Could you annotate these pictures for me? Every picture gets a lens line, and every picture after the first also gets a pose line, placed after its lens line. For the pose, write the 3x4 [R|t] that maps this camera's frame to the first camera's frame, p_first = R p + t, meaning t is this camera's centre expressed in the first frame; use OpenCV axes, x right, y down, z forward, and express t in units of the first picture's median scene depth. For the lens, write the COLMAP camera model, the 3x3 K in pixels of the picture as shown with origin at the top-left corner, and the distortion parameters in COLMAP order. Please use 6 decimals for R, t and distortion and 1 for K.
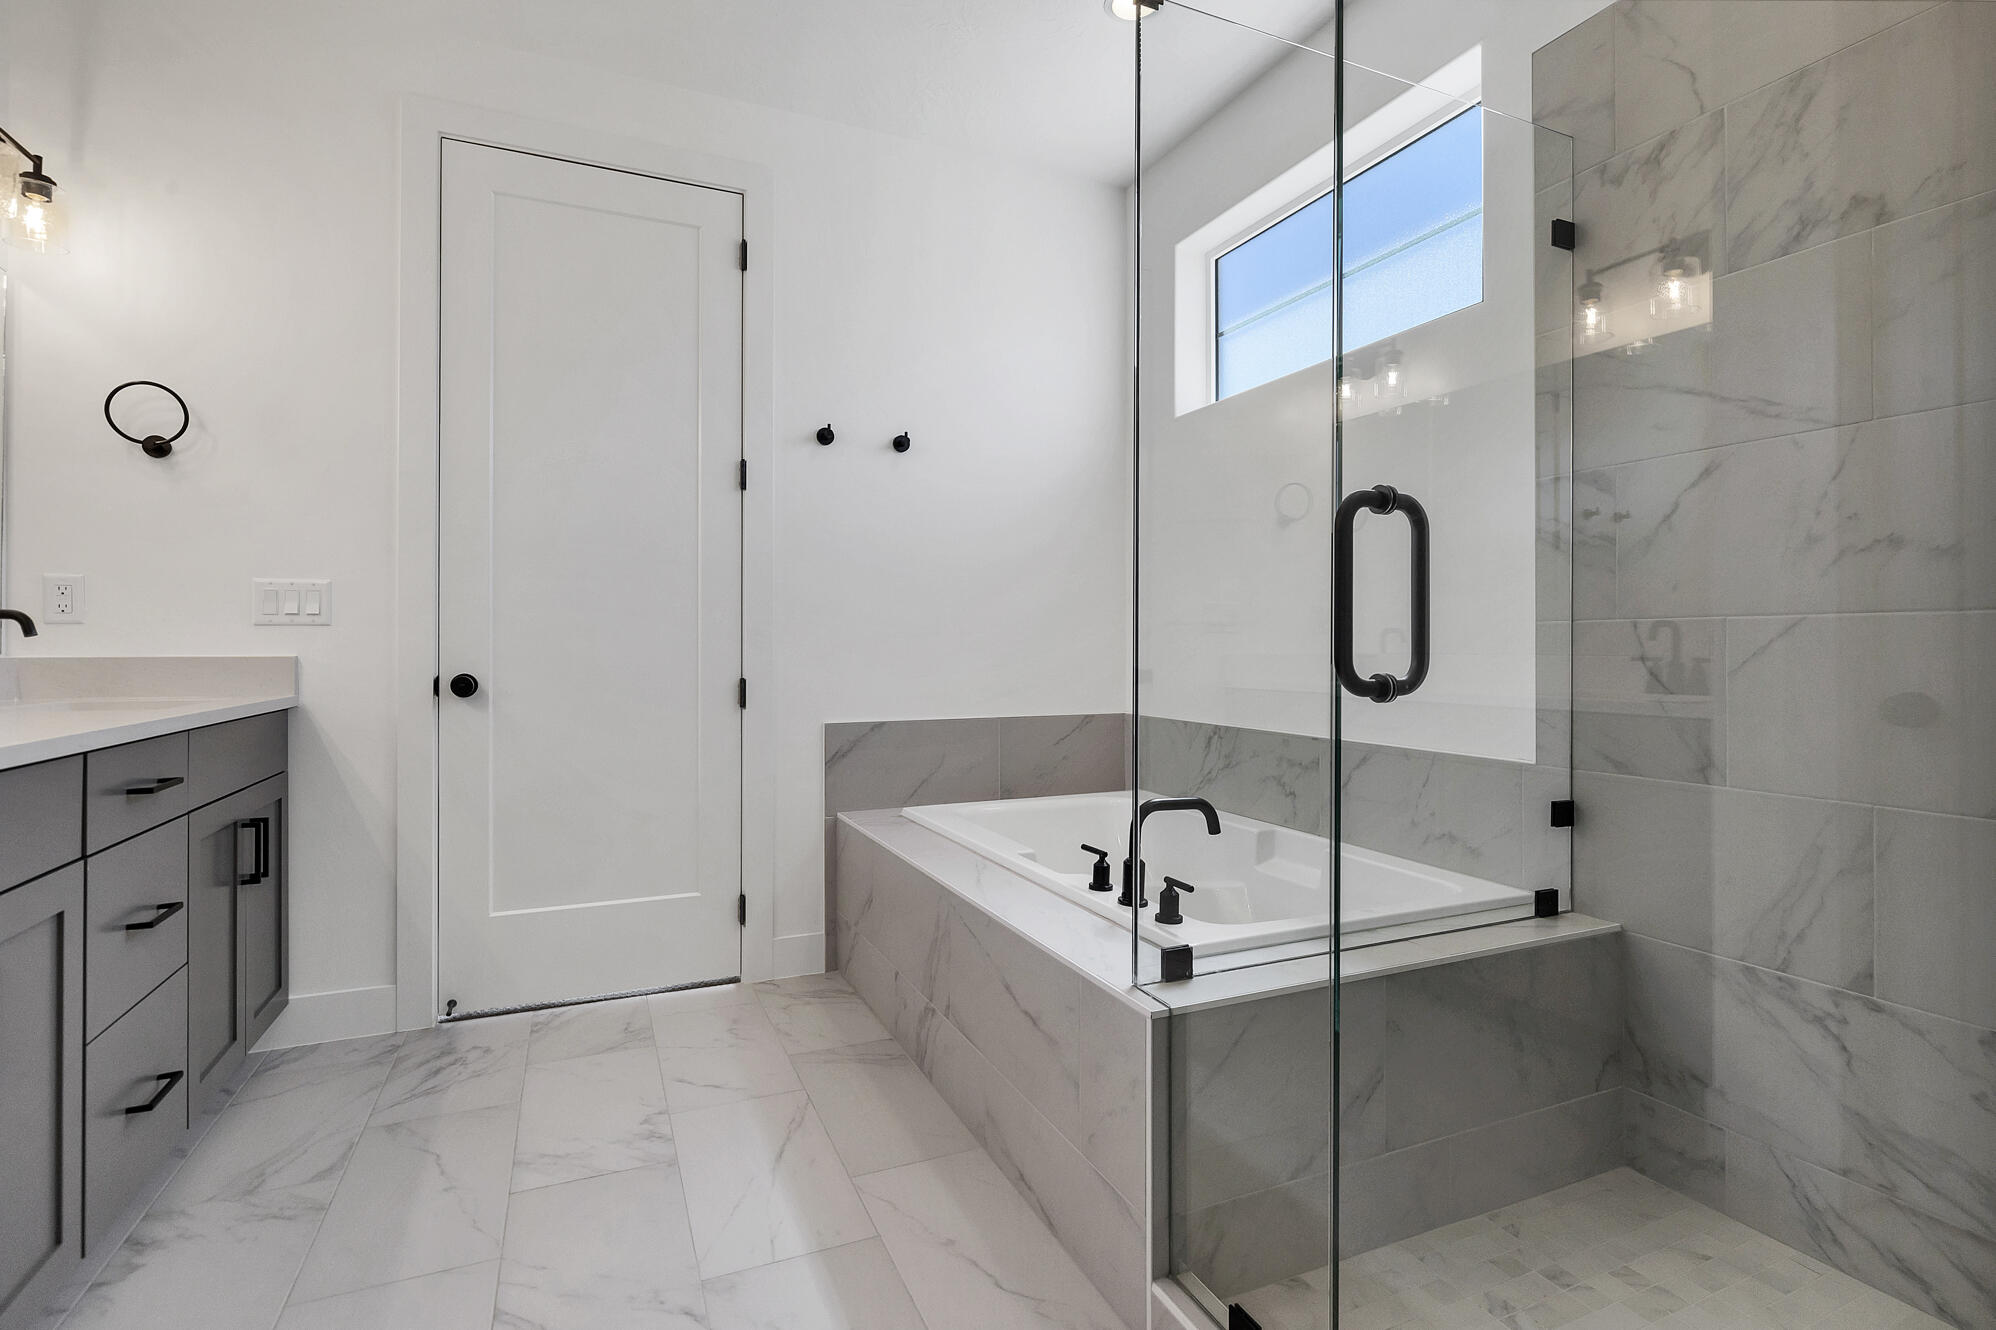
lens RADIAL K [[970.2, 0, 1006.4], [0, 970.2, 655.8], [0, 0, 1]] dist [-0.000888, 0.001410]
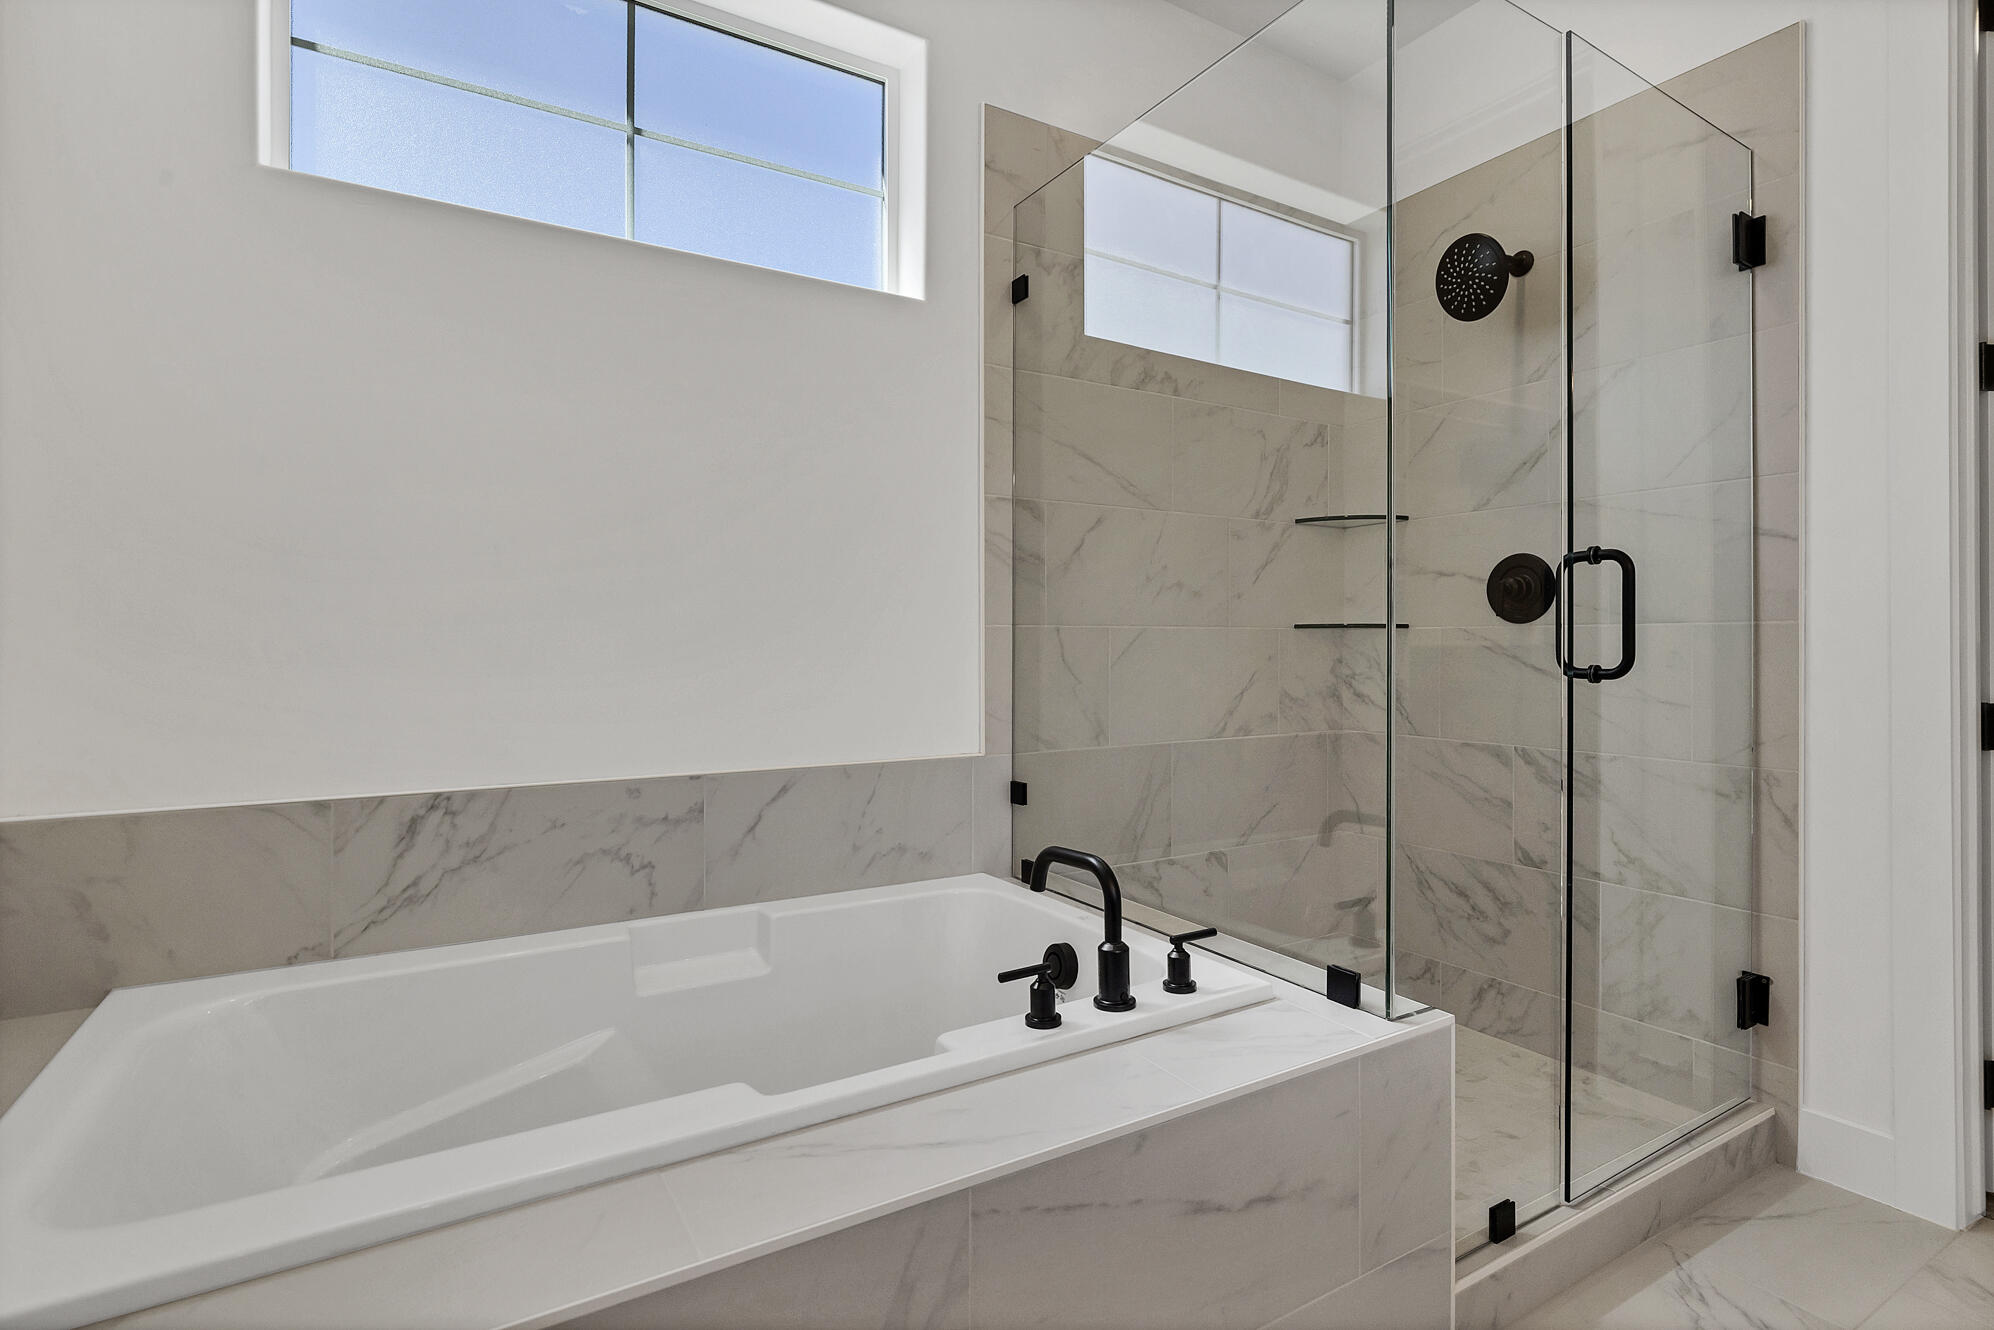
lens RADIAL K [[969.2, 0, 1034.9], [0, 969.2, 647.4], [0, 0, 1]] dist [-0.000888, 0.001410]
pose [[-0.131968, -0.004593, 0.991243, -0.537459], [0.010050, 0.999932, 0.005971, -0.015406], [-0.991203, 0.010750, -0.131912, 1.072888]]
